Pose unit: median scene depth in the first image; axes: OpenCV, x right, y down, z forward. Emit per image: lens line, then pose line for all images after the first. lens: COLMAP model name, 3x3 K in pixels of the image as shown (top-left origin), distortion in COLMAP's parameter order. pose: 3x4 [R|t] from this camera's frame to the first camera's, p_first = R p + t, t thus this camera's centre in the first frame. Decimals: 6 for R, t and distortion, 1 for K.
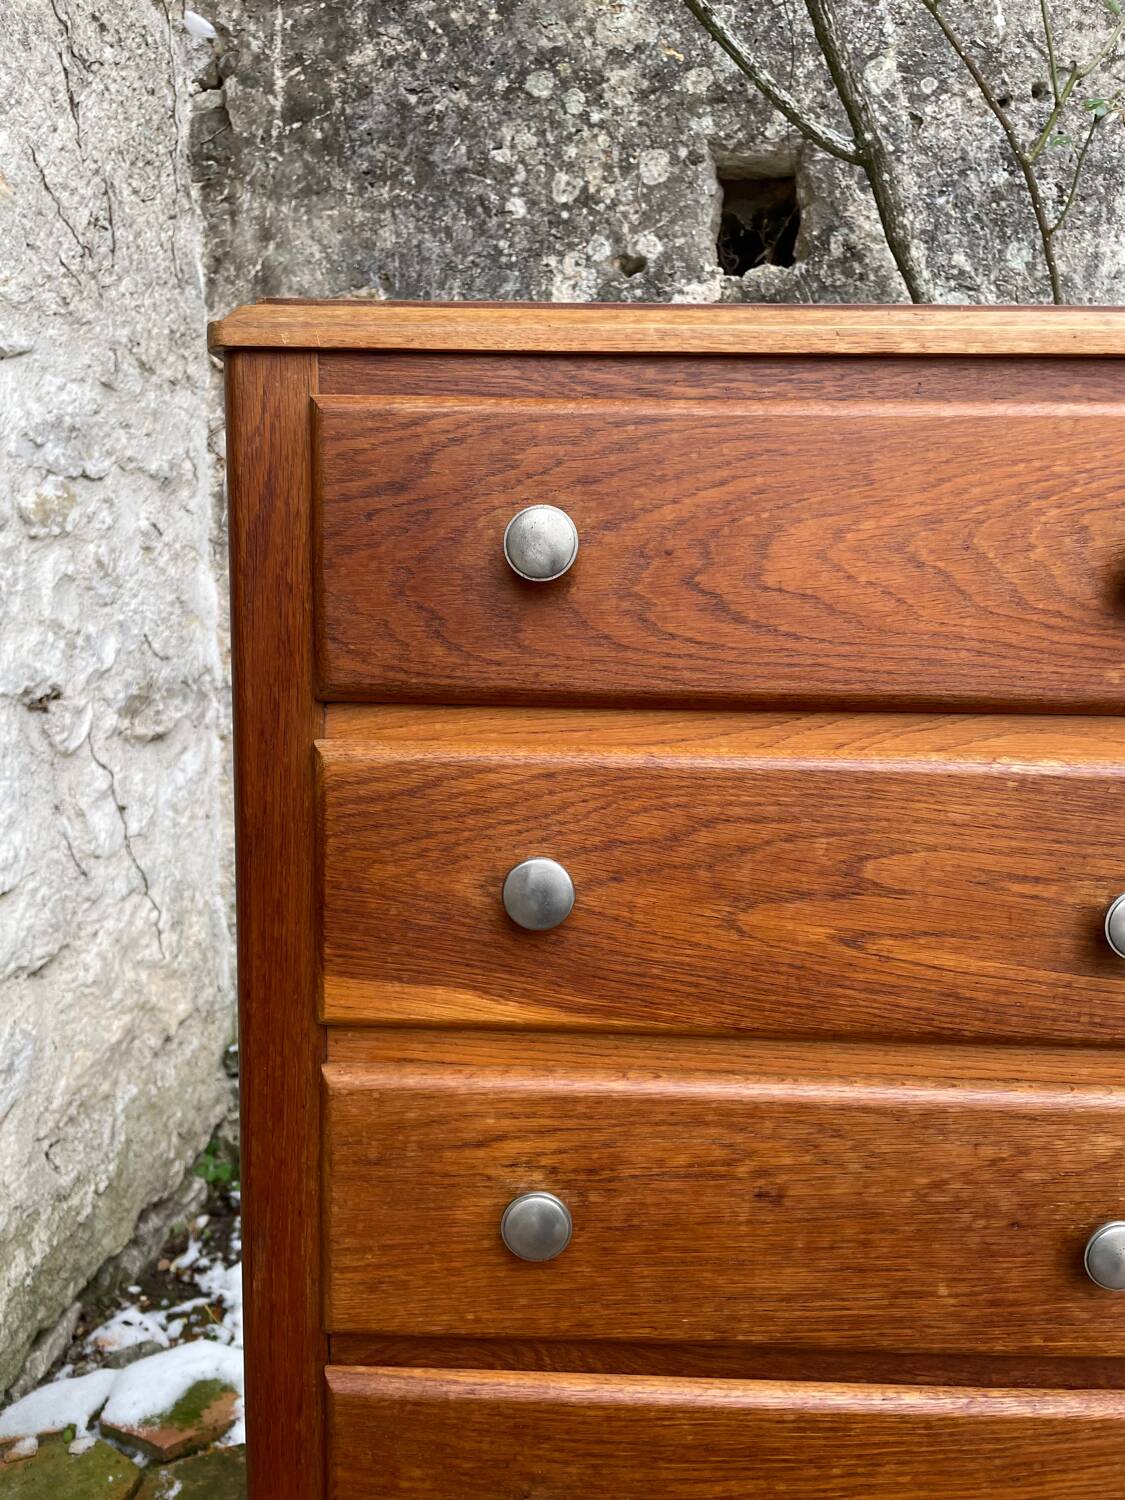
lens RADIAL K [[1138.9, 0, 549.4], [0, 1138.9, 741.9], [0, 0, 1]] dist [0.081142, -0.112666]
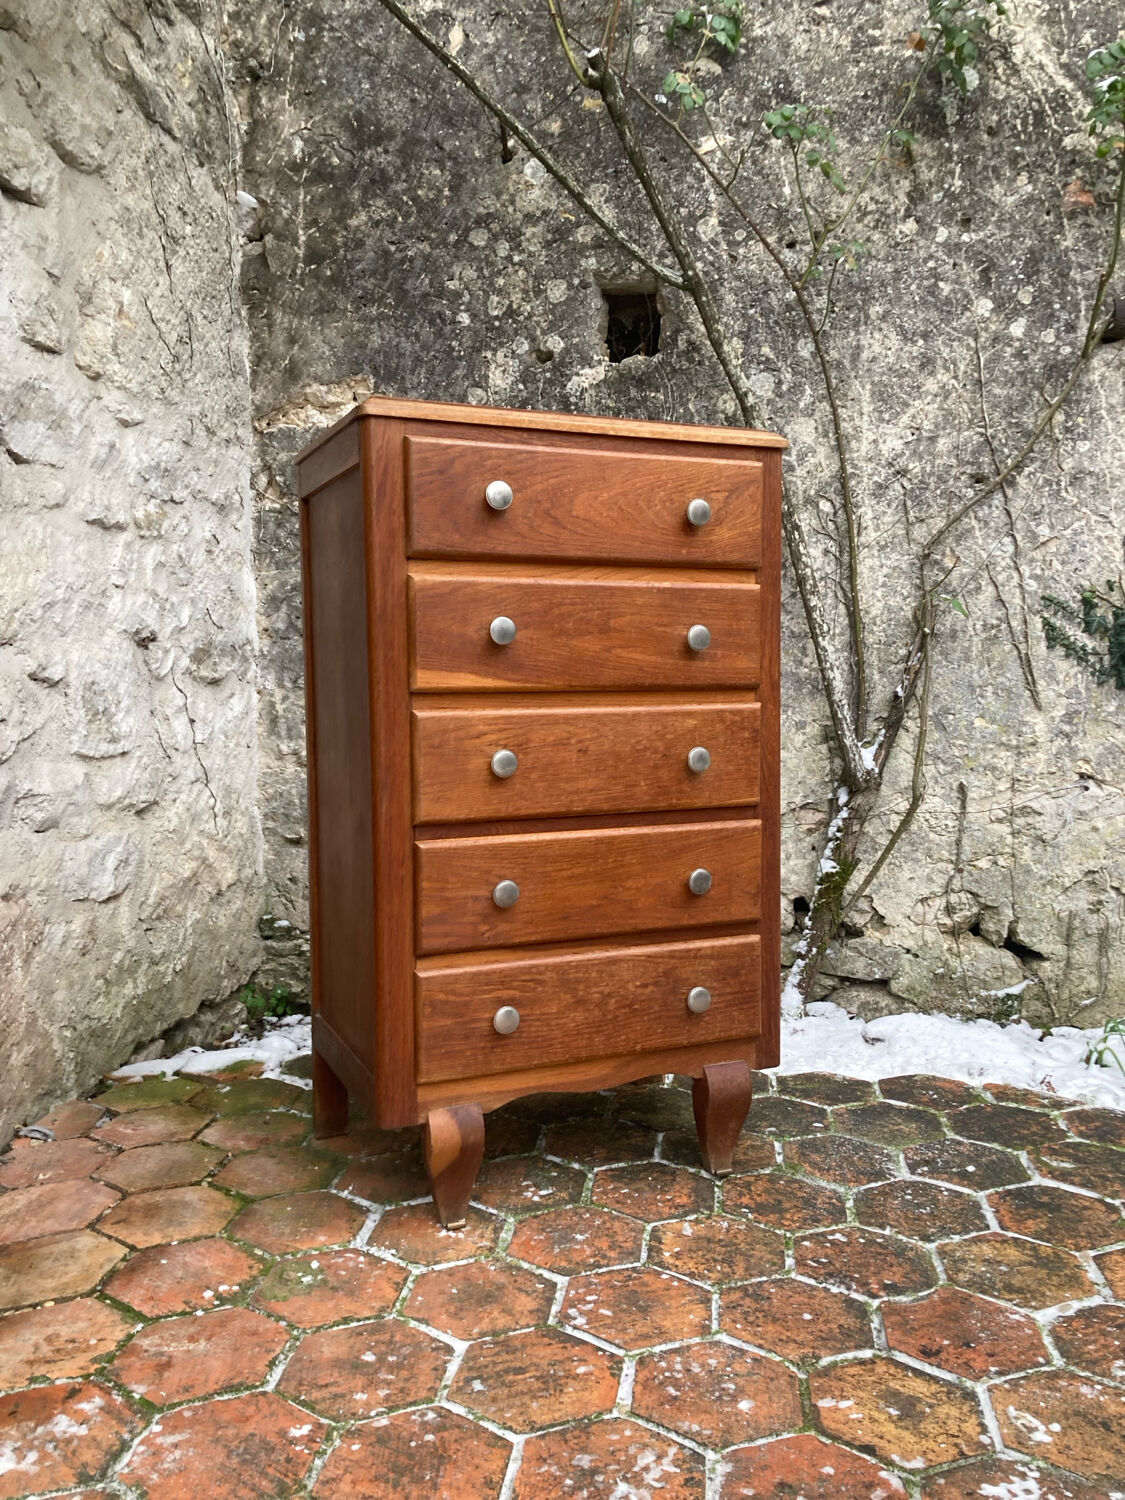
lens RADIAL K [[1237.5, 0, 575.4], [0, 1237.5, 760.3], [0, 0, 1]] dist [0.024726, -0.011657]
pose [[0.999508, -0.006864, -0.030594, 0.166230], [0.005221, 0.998556, -0.053459, 0.186334], [0.030917, 0.053273, 0.998101, -0.559824]]
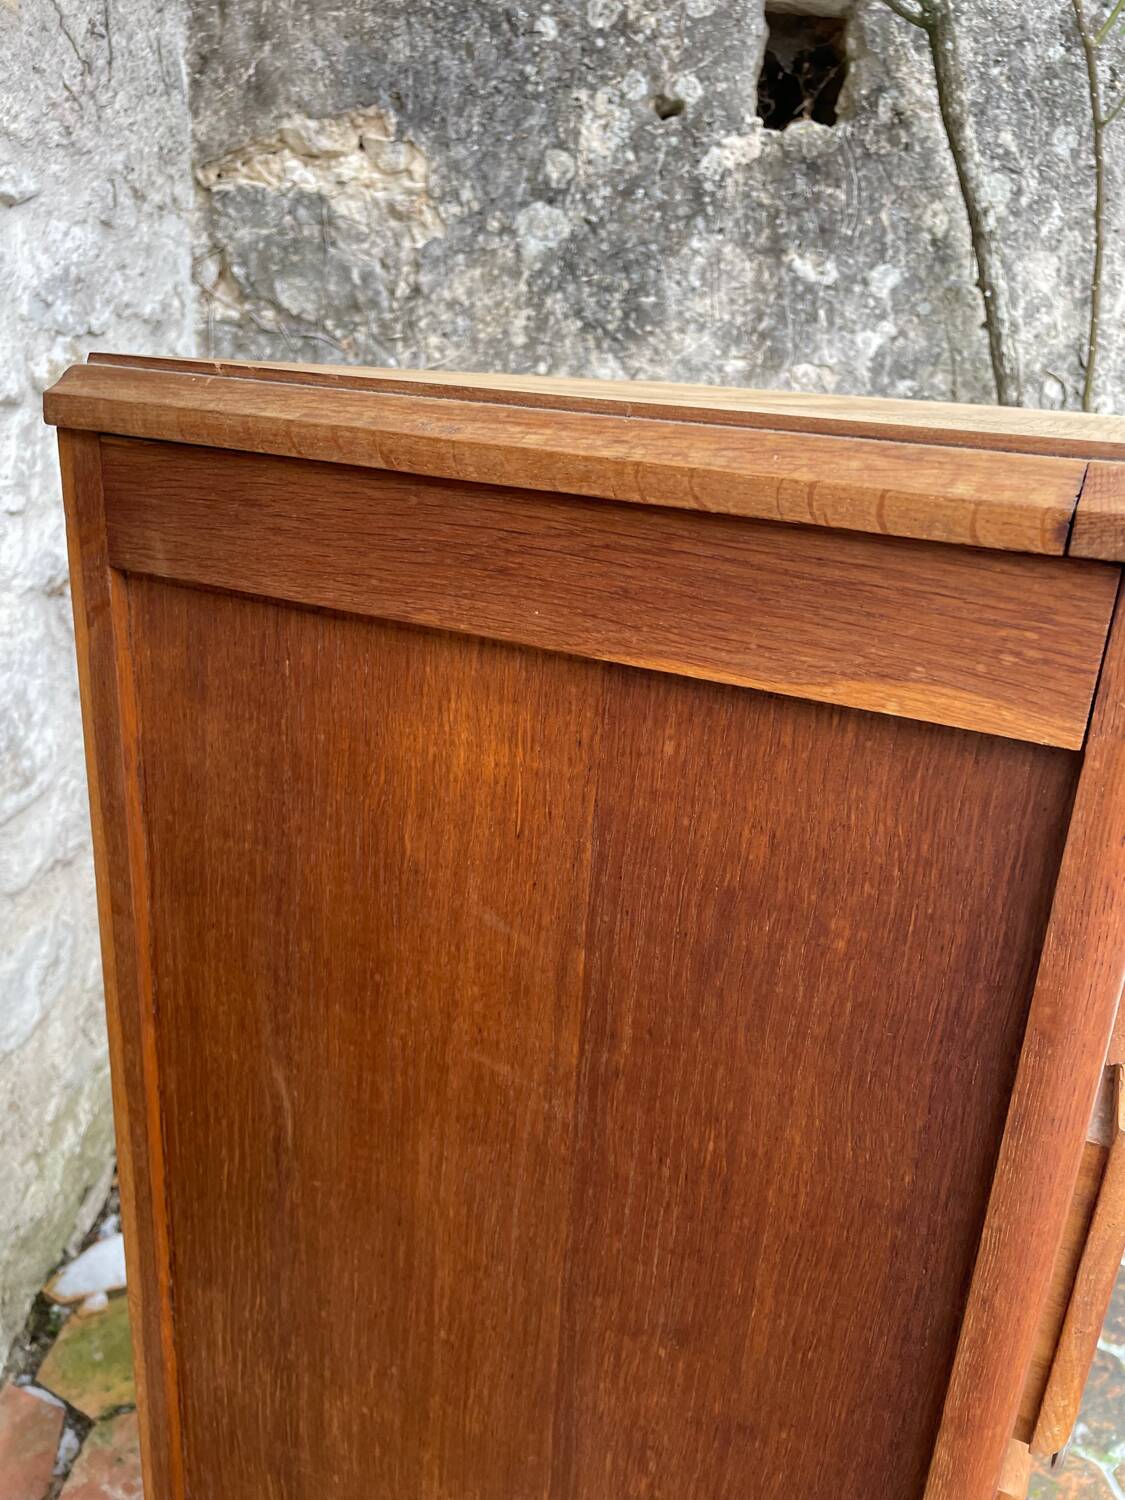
lens RADIAL K [[1140.6, 0, 575.9], [0, 1140.6, 764.6], [0, 0, 1]] dist [0.075031, -0.107264]
pose [[0.992369, 0.021485, 0.121414, -0.110881], [-0.045510, 0.978997, 0.198729, -0.084608], [-0.114595, -0.202738, 0.972505, -0.001263]]
